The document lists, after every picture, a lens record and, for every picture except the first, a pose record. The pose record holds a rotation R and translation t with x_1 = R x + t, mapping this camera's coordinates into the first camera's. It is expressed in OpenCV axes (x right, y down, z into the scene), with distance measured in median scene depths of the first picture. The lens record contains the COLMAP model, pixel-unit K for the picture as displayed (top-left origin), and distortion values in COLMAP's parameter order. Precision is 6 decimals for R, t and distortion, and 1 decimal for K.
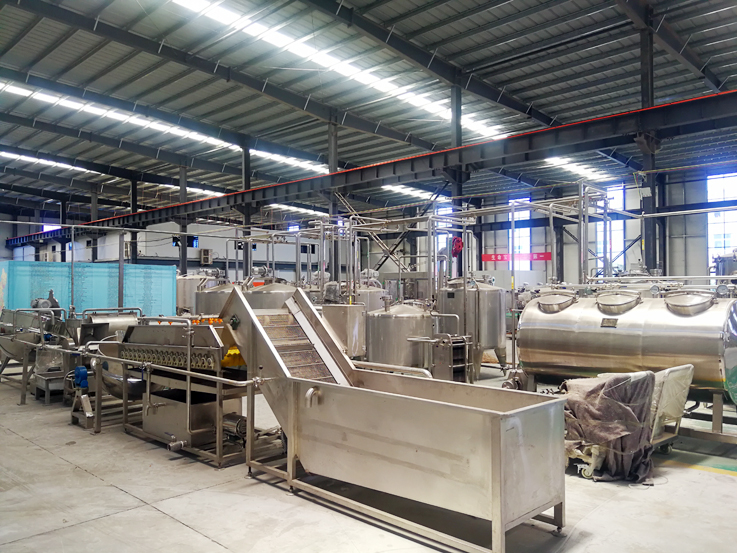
lens RADIAL K [[592.6, 0, 366.2], [0, 592.6, 279.4], [0, 0, 1]] dist [0.039088, -0.046944]
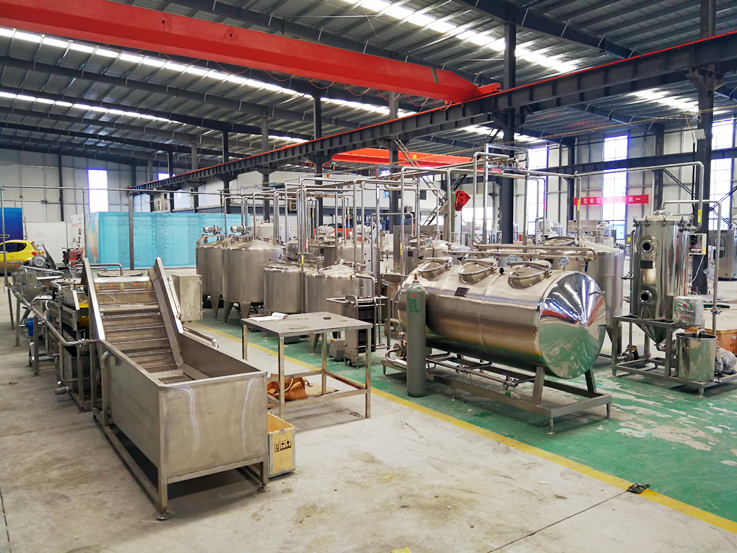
lens RADIAL K [[592.6, 0, 371.3], [0, 592.6, 276.2], [0, 0, 1]] dist [0.039088, -0.046944]
pose [[0.981422, 0.014432, -0.191317, 0.118836], [0.003437, 0.995684, 0.092743, -0.012777], [0.191830, -0.091678, 0.977137, -0.004380]]
